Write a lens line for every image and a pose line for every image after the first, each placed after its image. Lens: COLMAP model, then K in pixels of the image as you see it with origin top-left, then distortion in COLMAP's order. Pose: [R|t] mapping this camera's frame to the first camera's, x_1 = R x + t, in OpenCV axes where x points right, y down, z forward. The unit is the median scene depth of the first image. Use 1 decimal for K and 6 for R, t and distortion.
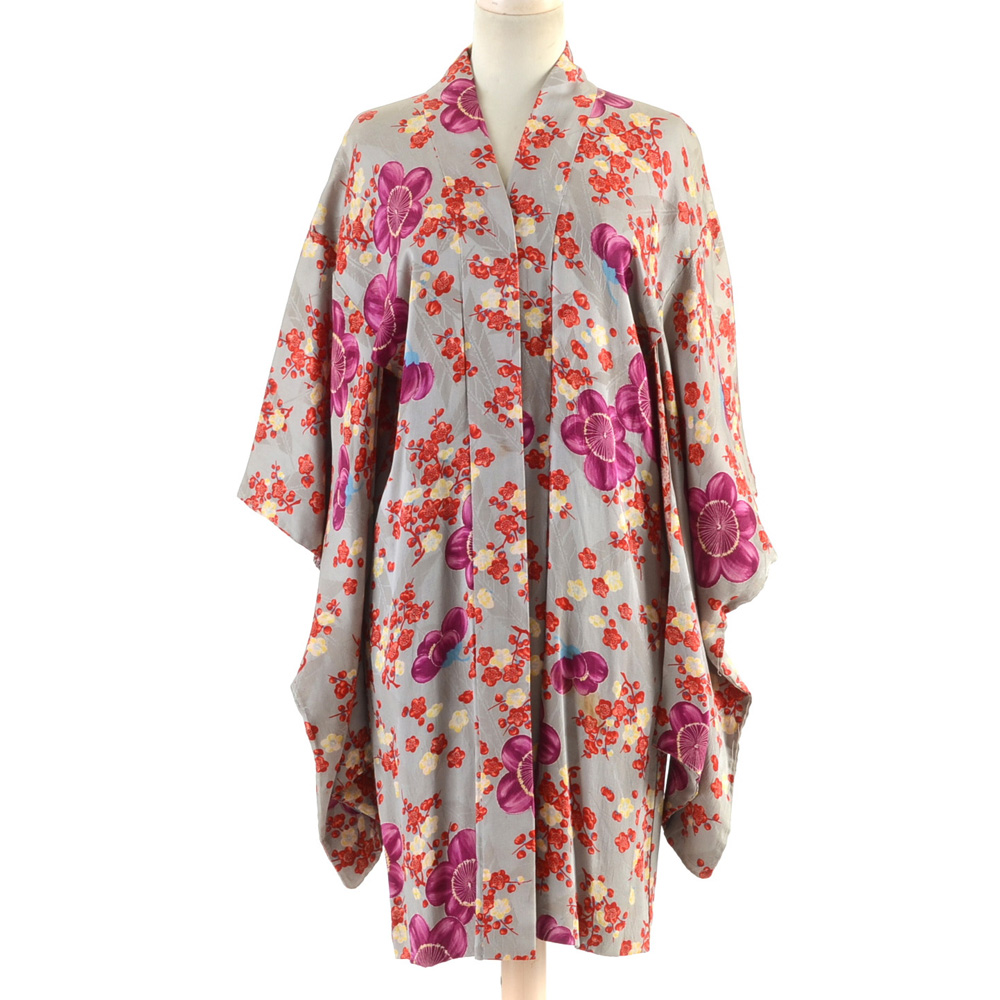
lens RADIAL K [[4715.1, 0, 500.0], [0, 4715.1, 500.0], [0, 0, 1]] dist [0.412734, 1.836397]
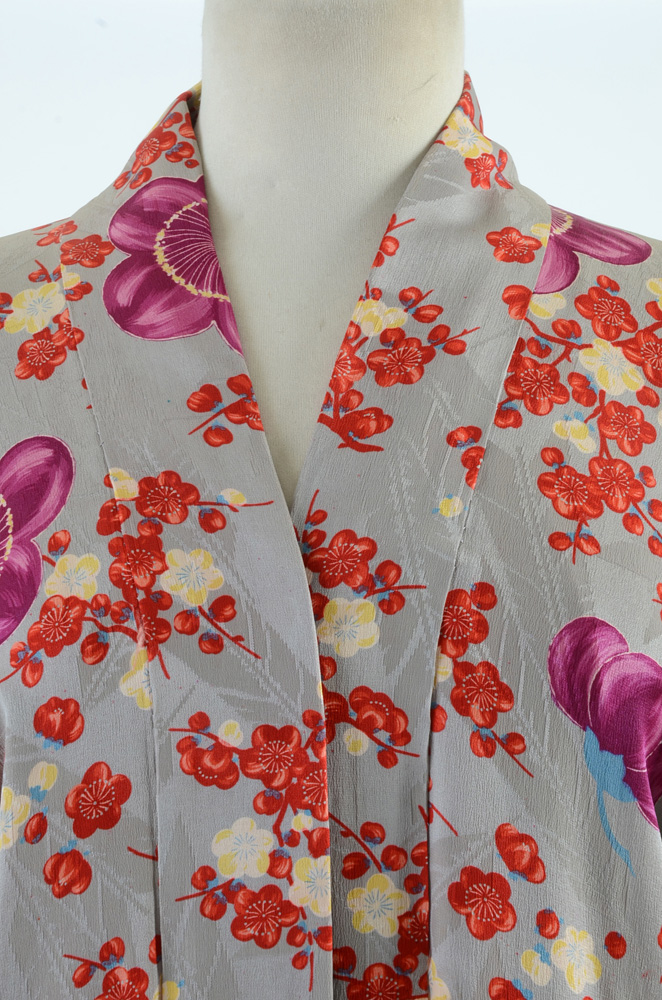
lens RADIAL K [[2825.9, 0, 331.0], [0, 2825.9, 500.0], [0, 0, 1]] dist [0.709323, -1.126617]
pose [[0.999991, 0.003579, 0.002232, 0.003590], [-0.003614, 0.999866, 0.015975, -0.069438], [-0.002175, -0.015983, 0.999870, 0.796981]]
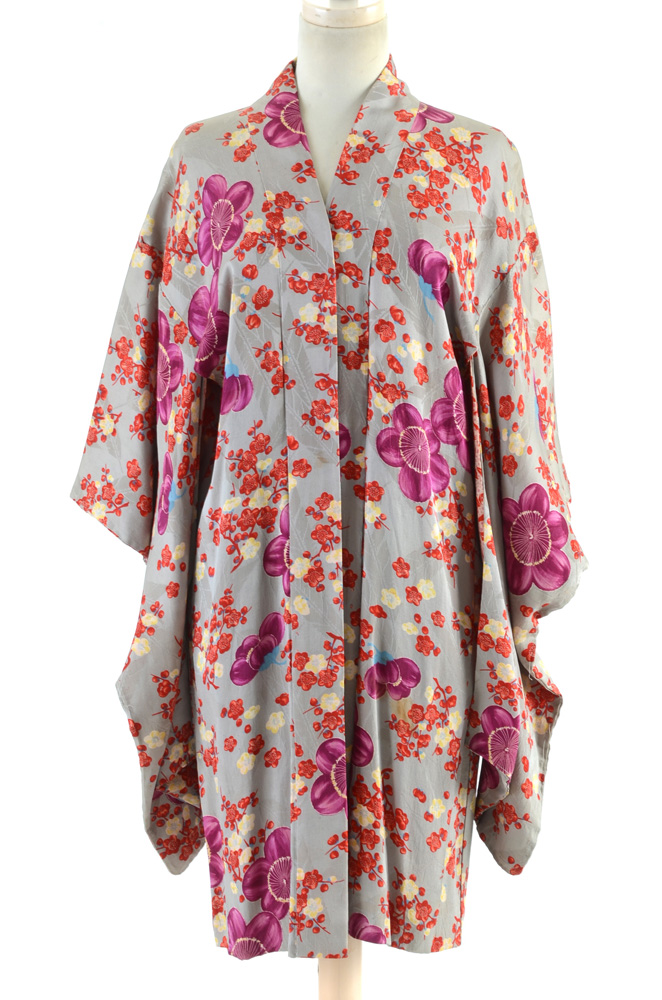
lens RADIAL K [[3338.2, 0, 327.5], [0, 3338.2, 522.2], [0, 0, 1]] dist [0.867835, 2.385993]
pose [[0.999429, 0.011889, -0.031639, 0.025323], [-0.010533, 0.999033, 0.042697, -0.028298], [0.032116, -0.042339, 0.998587, 0.273491]]
